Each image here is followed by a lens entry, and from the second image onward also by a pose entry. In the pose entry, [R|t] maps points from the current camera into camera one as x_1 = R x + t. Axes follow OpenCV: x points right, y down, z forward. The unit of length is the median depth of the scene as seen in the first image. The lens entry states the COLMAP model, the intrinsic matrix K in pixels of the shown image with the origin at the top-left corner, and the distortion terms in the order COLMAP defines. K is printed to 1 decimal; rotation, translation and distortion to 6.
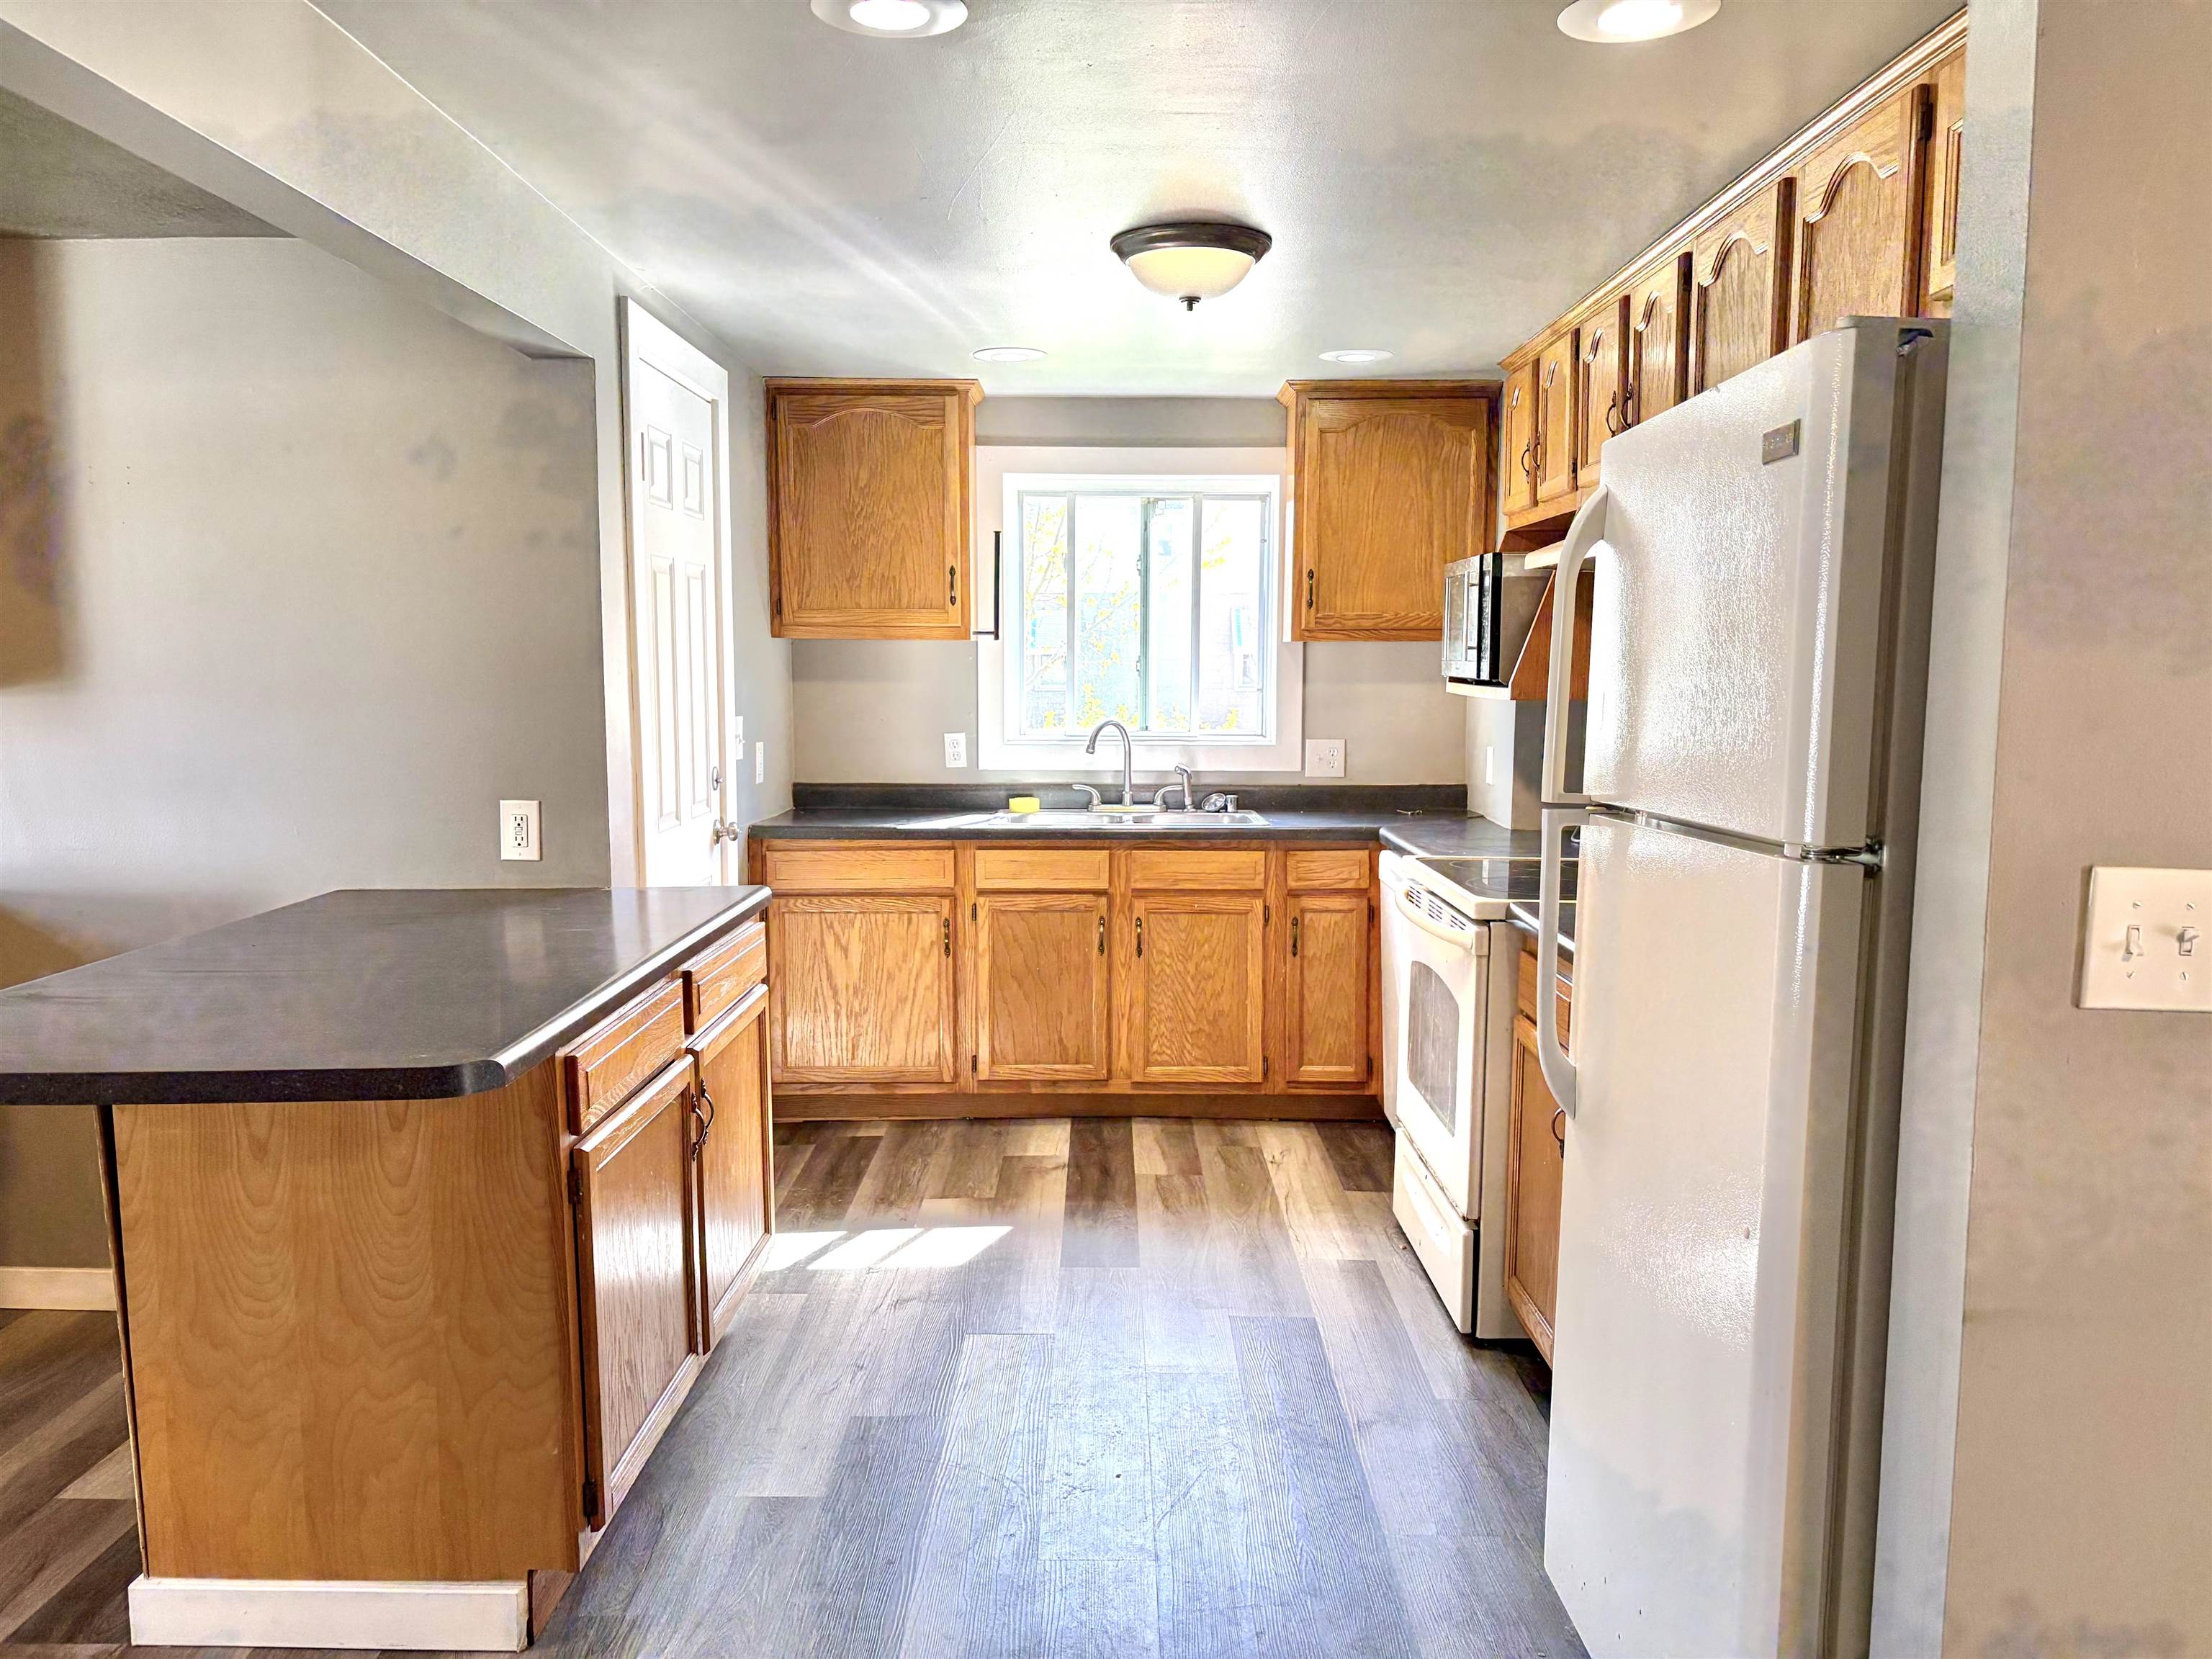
lens RADIAL K [[1669.7, 0, 1103.1], [0, 1669.7, 832.5], [0, 0, 1]] dist [0.047935, -0.054351]
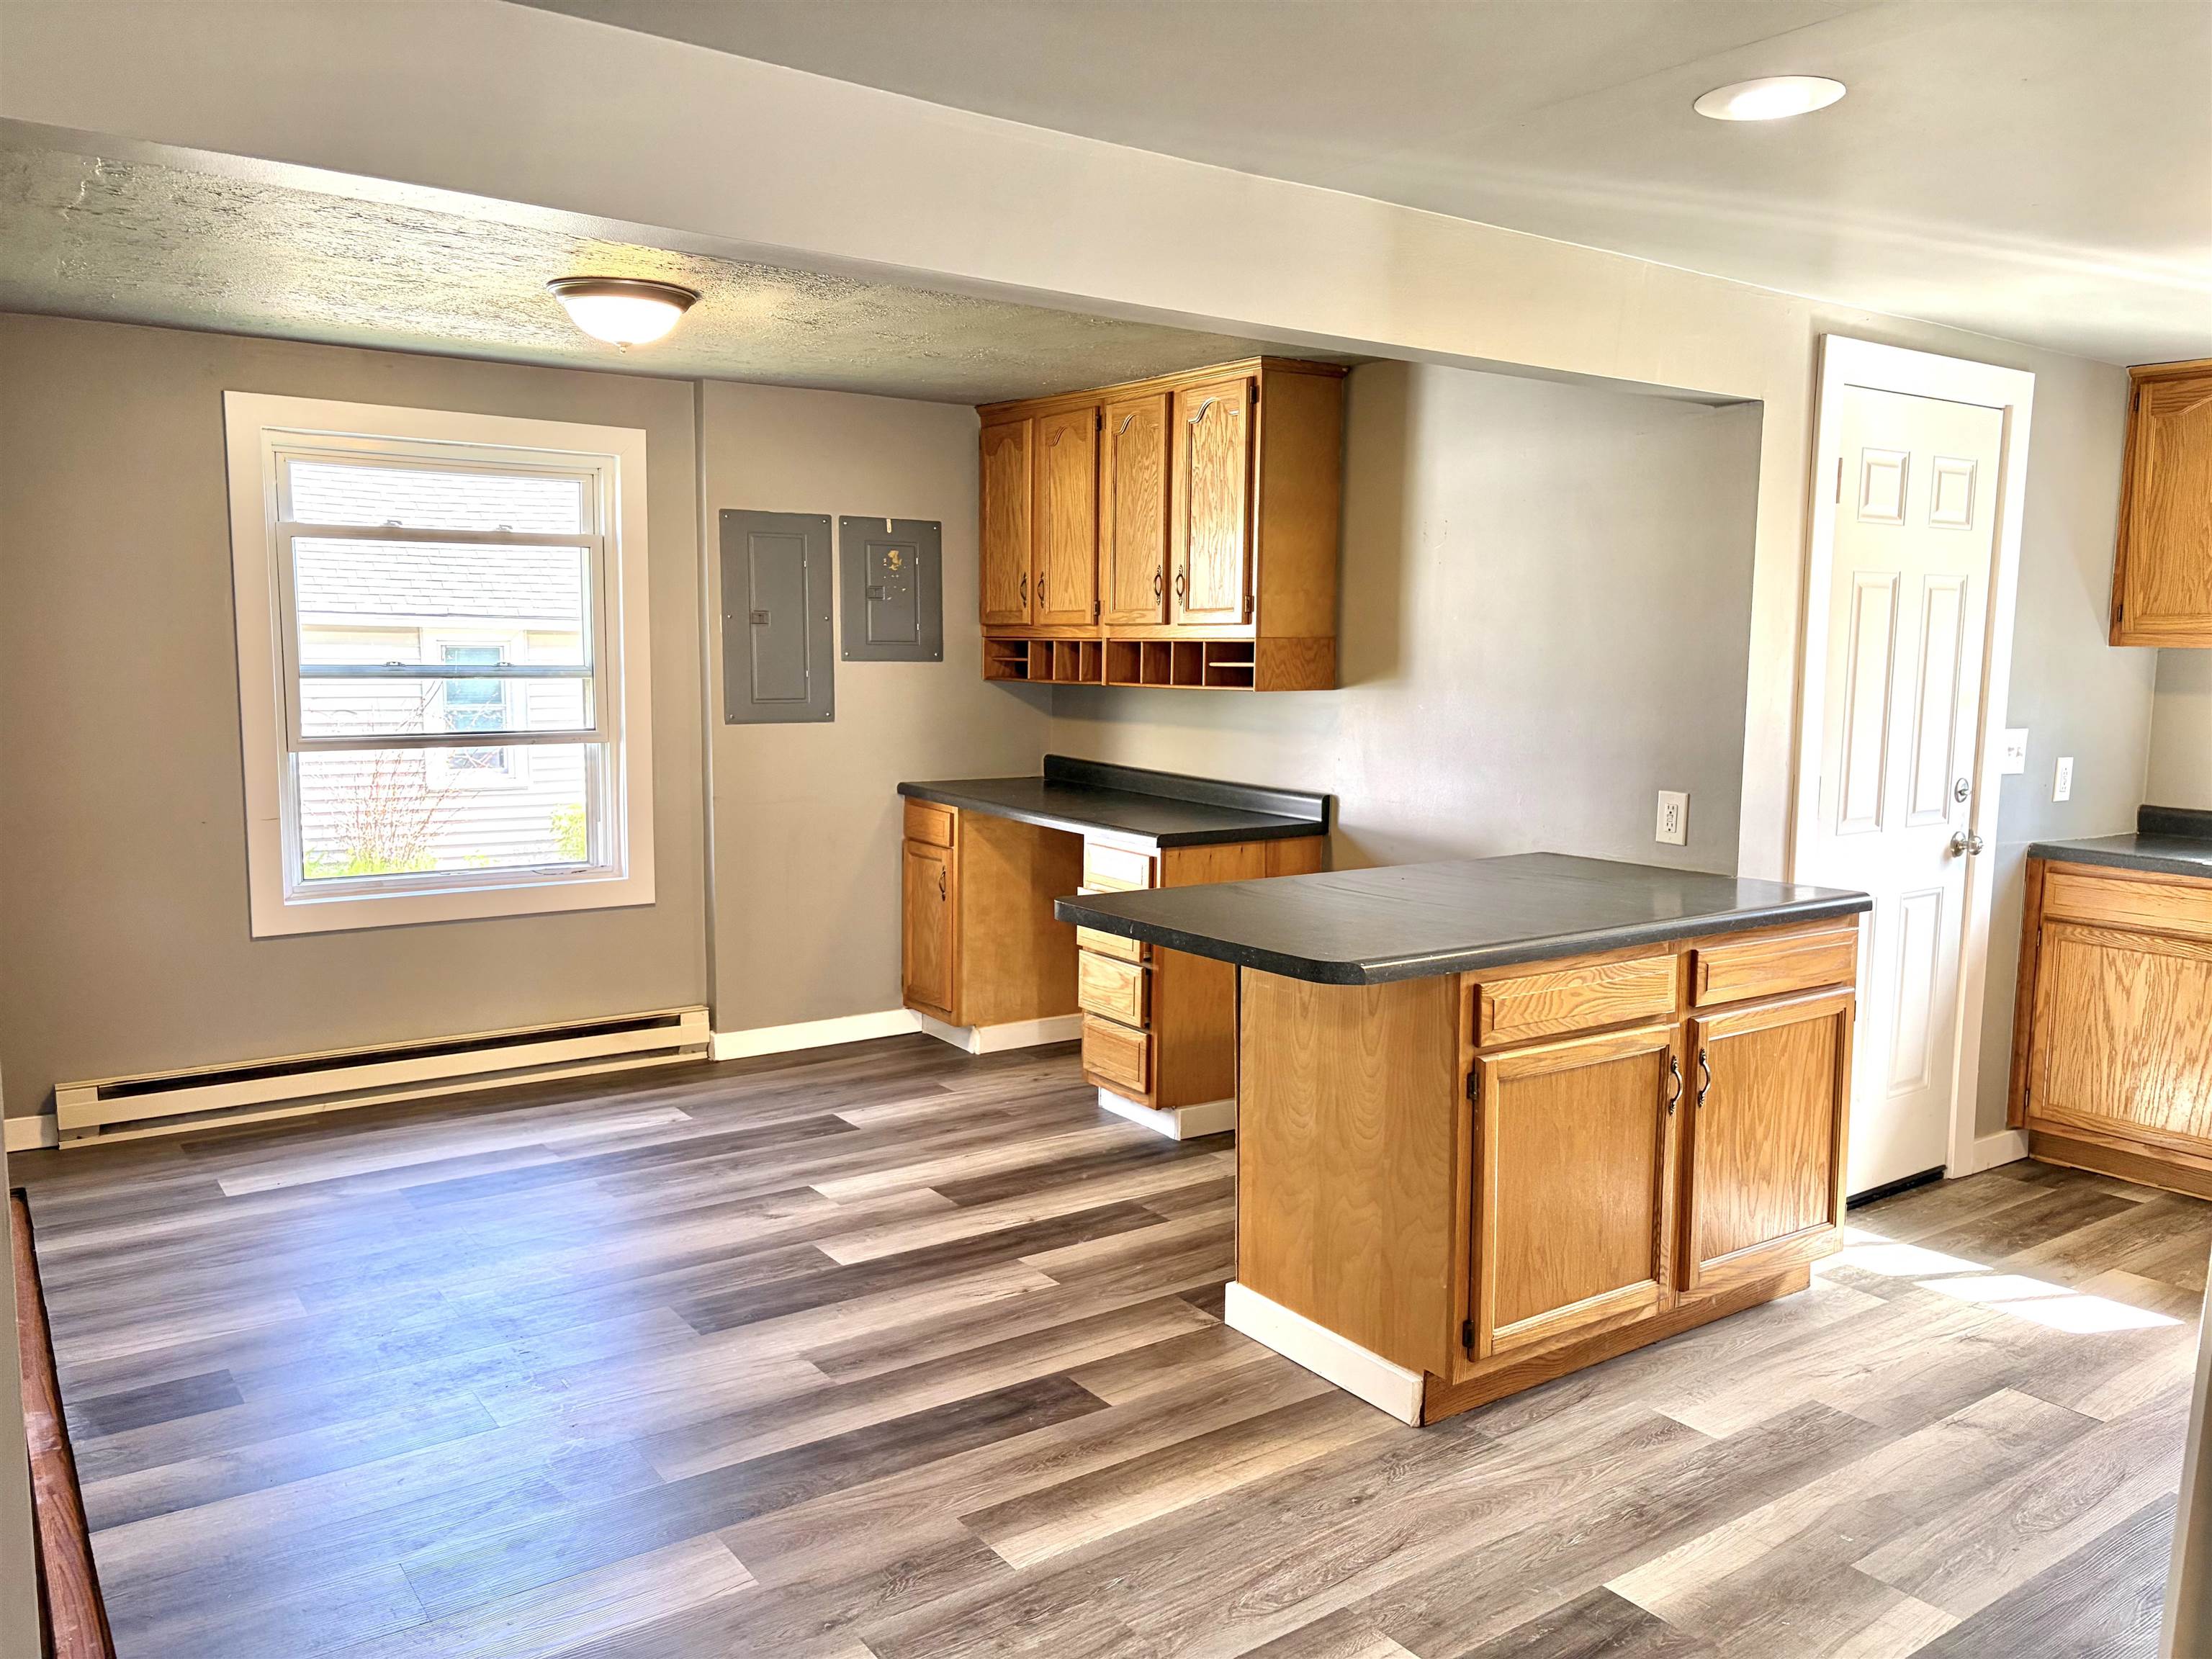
lens RADIAL K [[1669.7, 0, 1103.9], [0, 1669.7, 838.3], [0, 0, 1]] dist [0.047935, -0.054351]
pose [[0.583887, 0.104203, -0.805120, 0.305800], [-0.097768, 0.993536, 0.057686, -0.013486], [0.805927, 0.045033, 0.590300, 0.006332]]
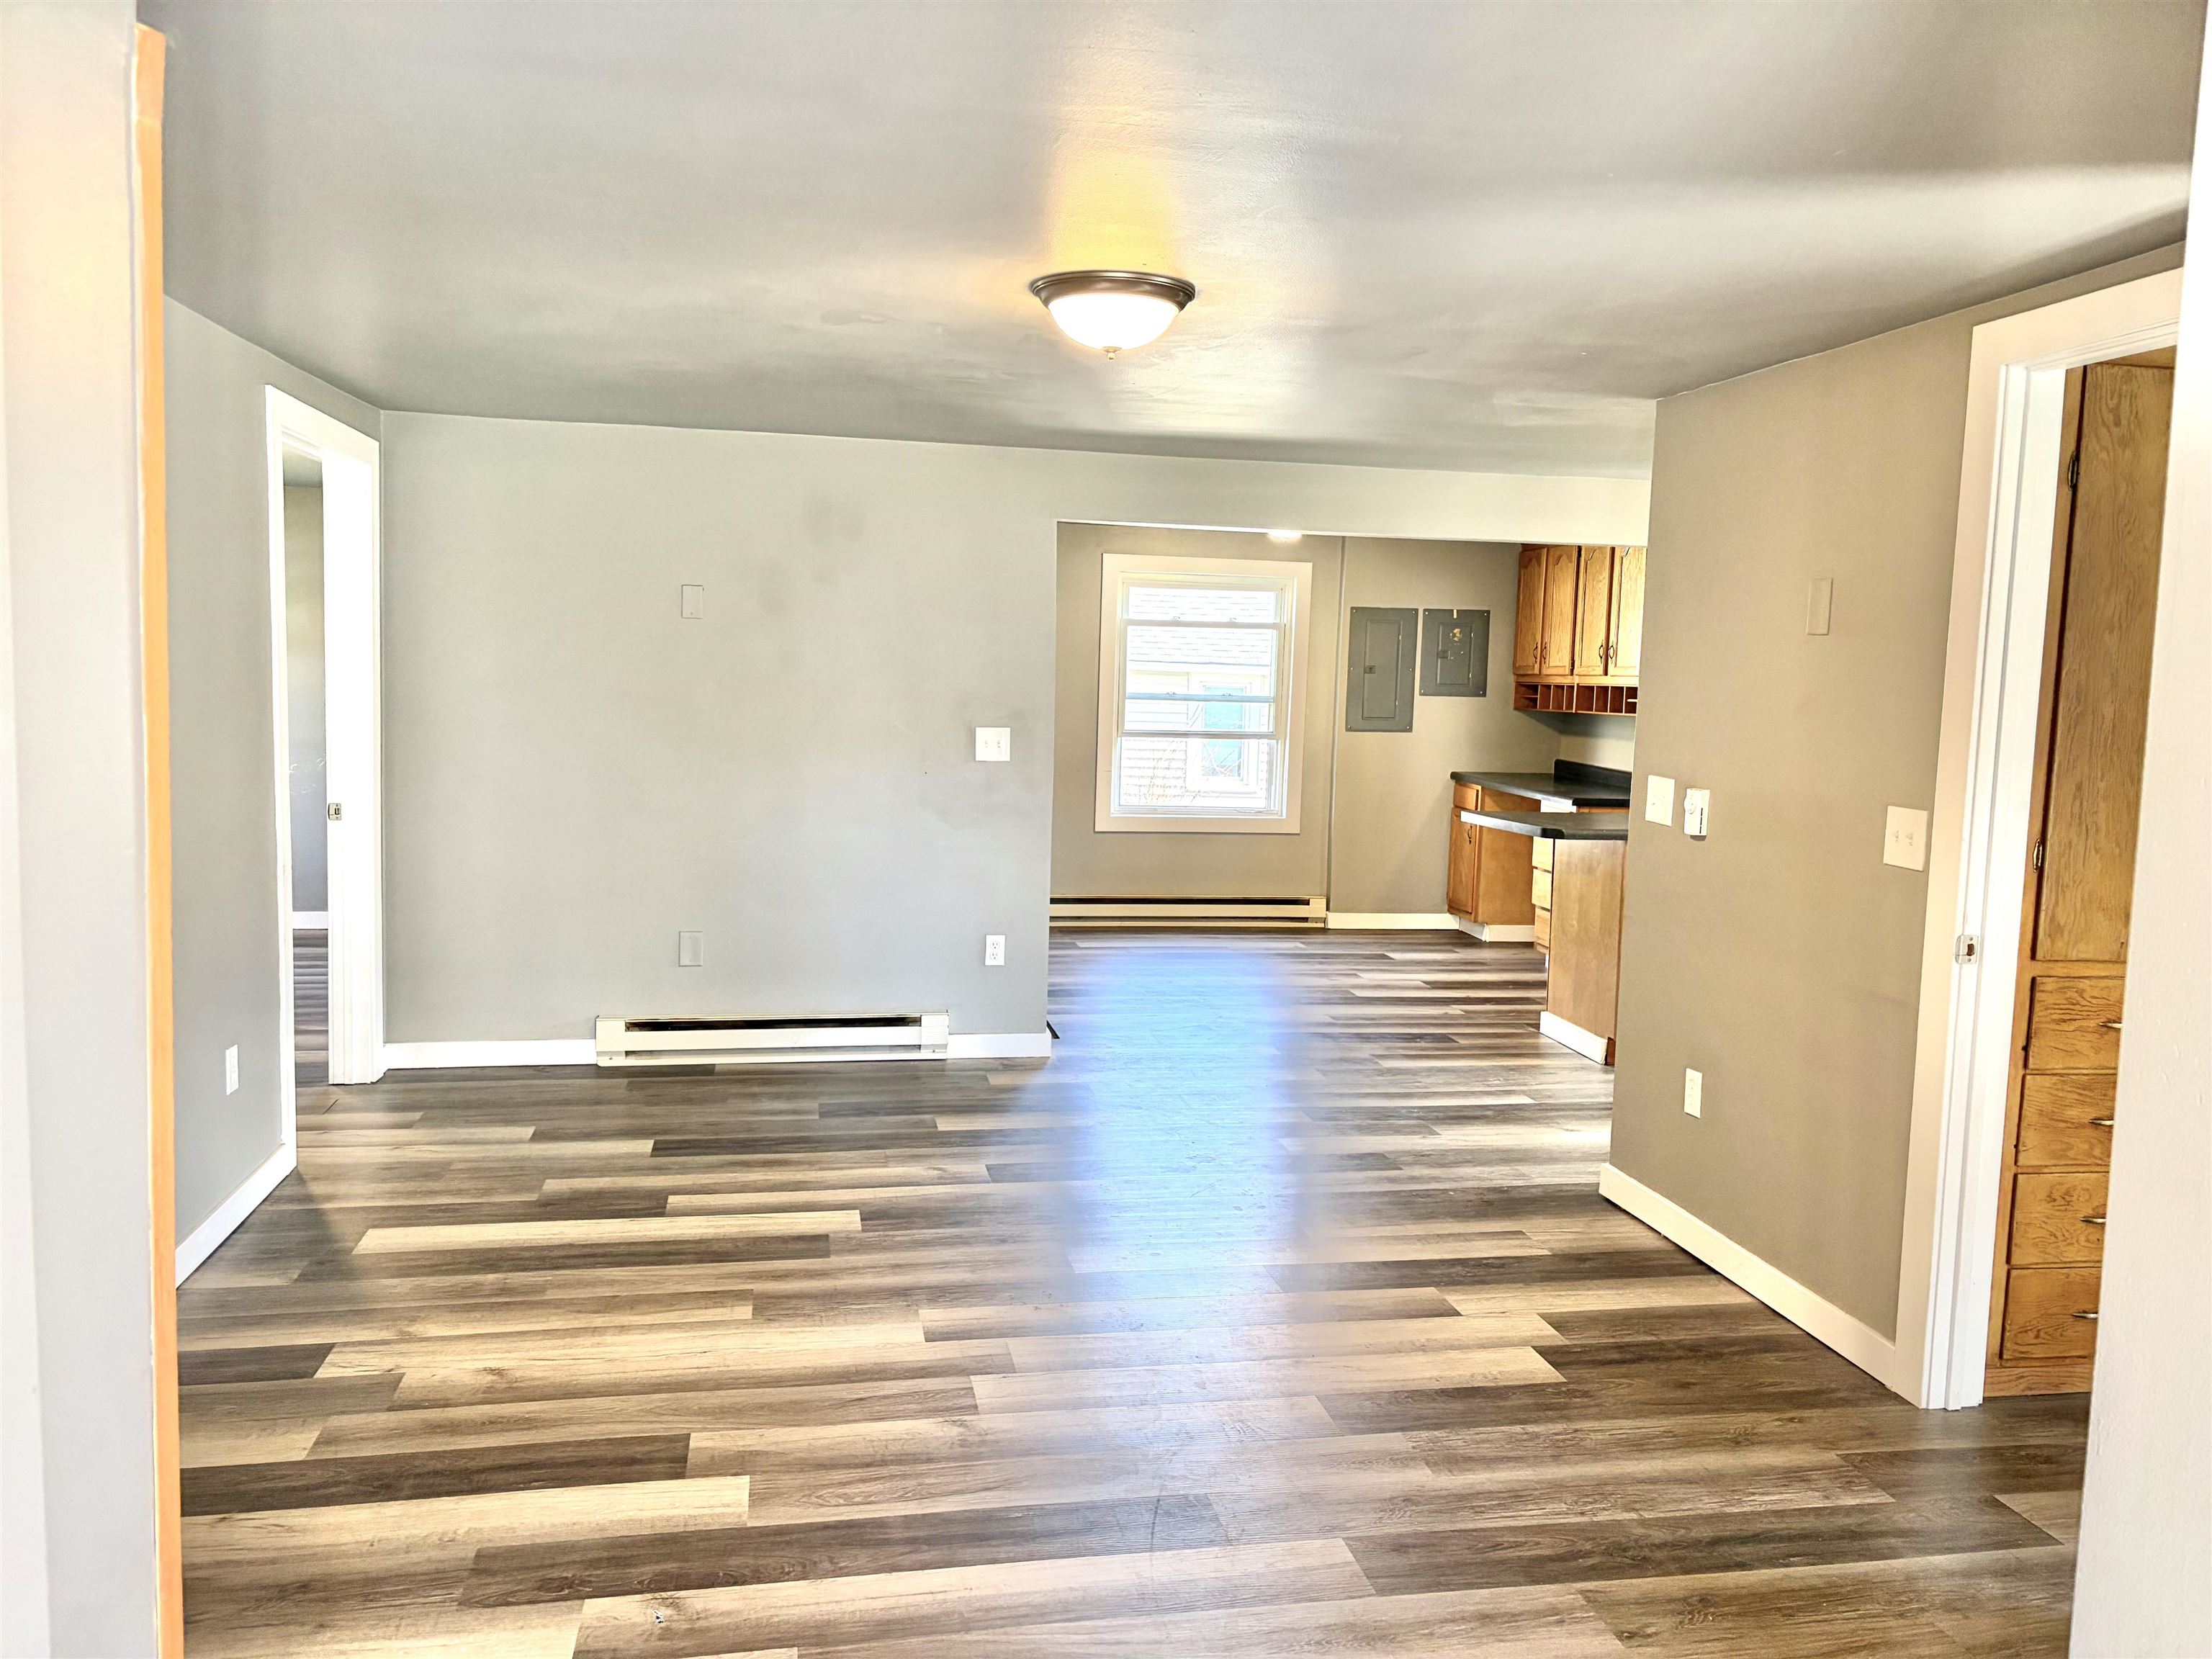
lens RADIAL K [[1669.7, 0, 1075.3], [0, 1669.7, 861.1], [0, 0, 1]] dist [0.047935, -0.054351]
pose [[0.168551, 0.119819, -0.978383, 1.252068], [-0.130184, 0.986595, 0.098397, 0.001458], [0.977058, 0.110785, 0.181890, -0.213423]]
